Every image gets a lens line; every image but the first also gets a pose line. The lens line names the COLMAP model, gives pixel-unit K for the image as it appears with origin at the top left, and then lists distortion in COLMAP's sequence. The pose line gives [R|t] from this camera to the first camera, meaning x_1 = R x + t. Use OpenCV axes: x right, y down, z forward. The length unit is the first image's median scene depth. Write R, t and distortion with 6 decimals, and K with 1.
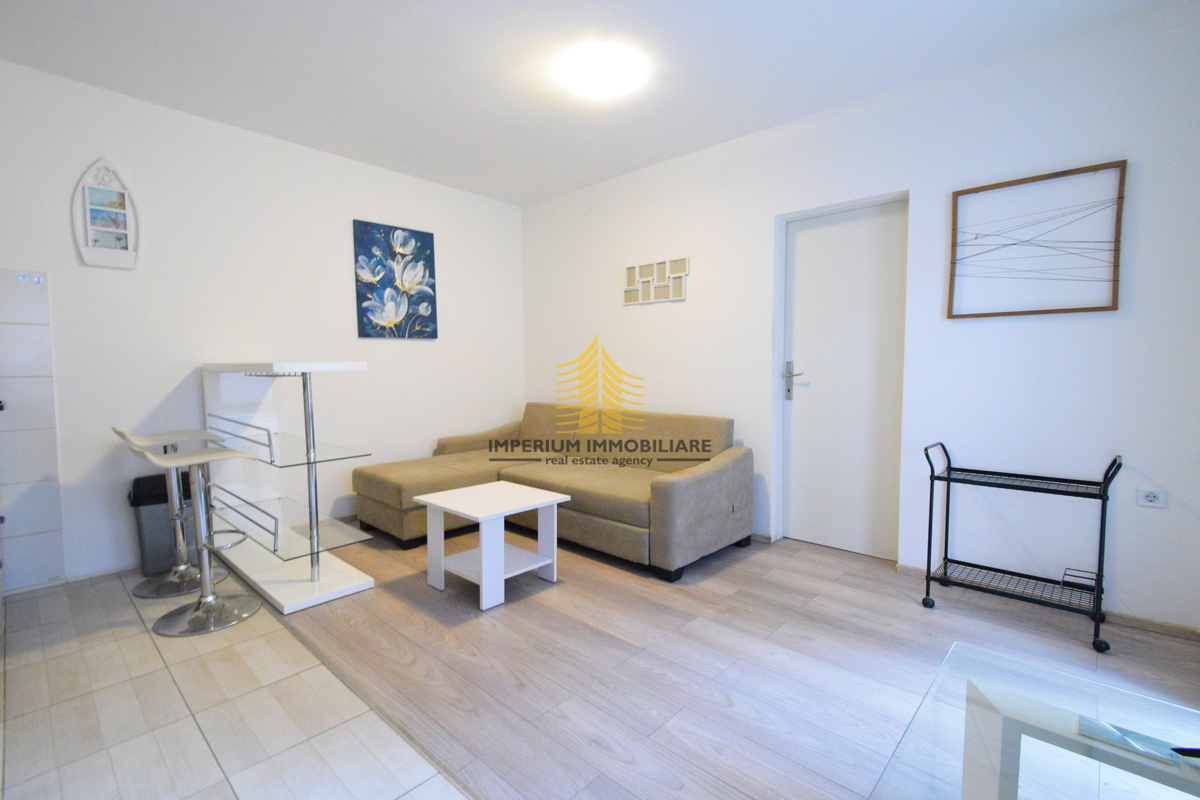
lens RADIAL K [[544.3, 0, 600.0], [0, 544.3, 400.0], [0, 0, 1]] dist [0.004648, -0.000906]
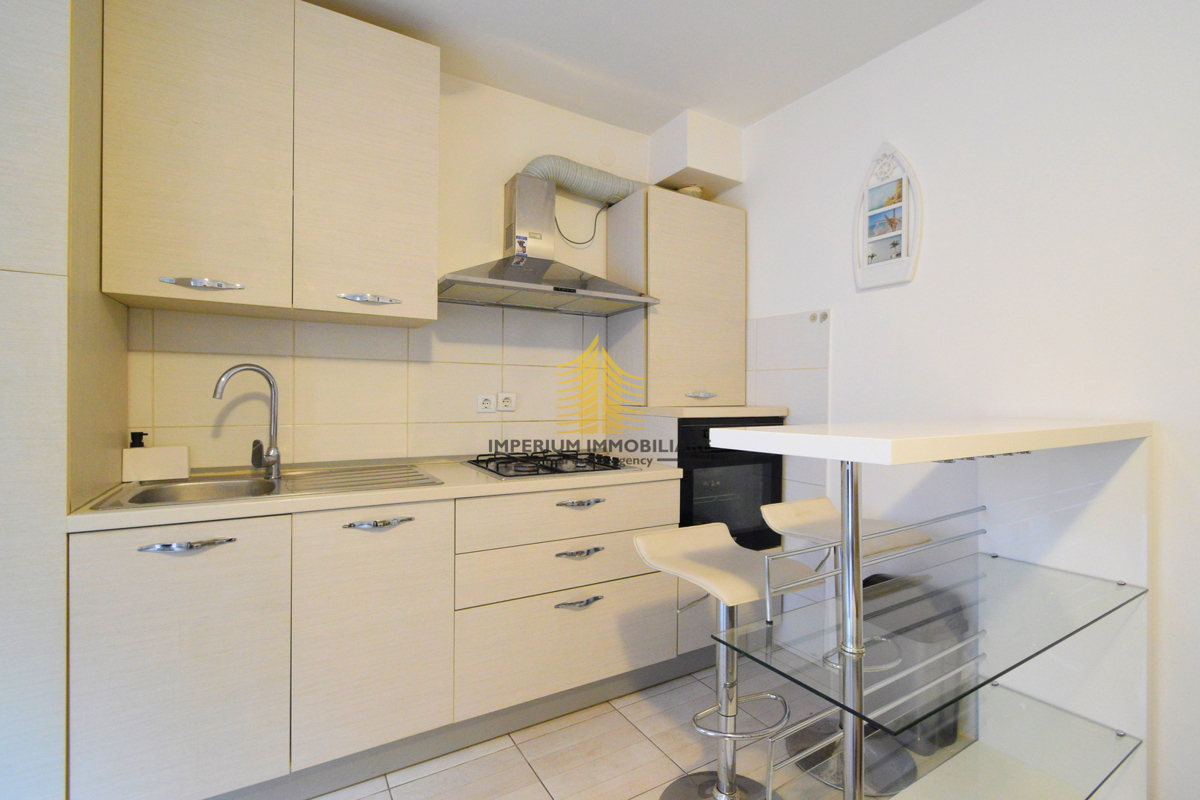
lens RADIAL K [[544.3, 0, 600.0], [0, 544.3, 400.0], [0, 0, 1]] dist [0.004648, -0.000906]
pose [[-0.288938, 0.008778, -0.957308, -0.049295], [-0.070930, 0.997013, 0.030550, -0.059693], [0.954717, 0.076729, -0.287452, 0.618803]]
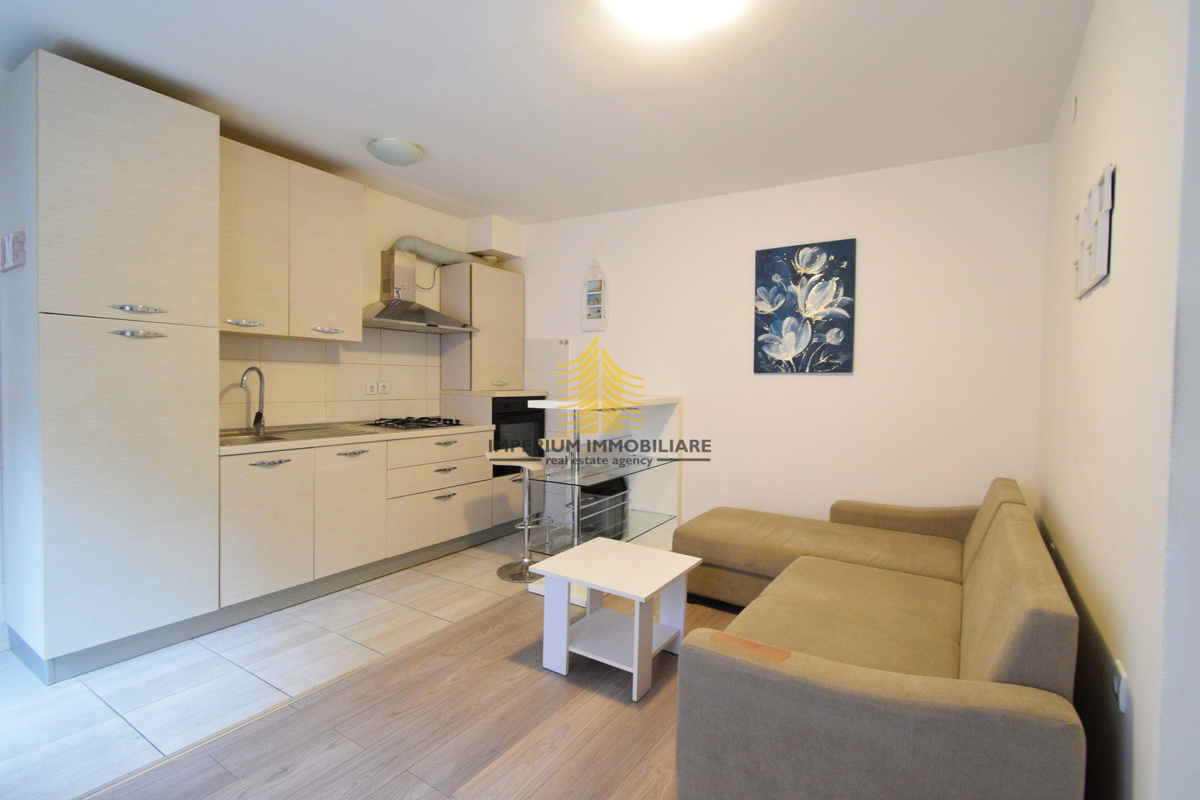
lens RADIAL K [[562.2, 0, 600.0], [0, 562.2, 400.0], [0, 0, 1]] dist [0.001899, -0.000115]
pose [[0.167082, 0.043625, -0.984977, 0.466458], [-0.083798, 0.996034, 0.029900, -0.072849], [0.982375, 0.077543, 0.170075, 0.554903]]
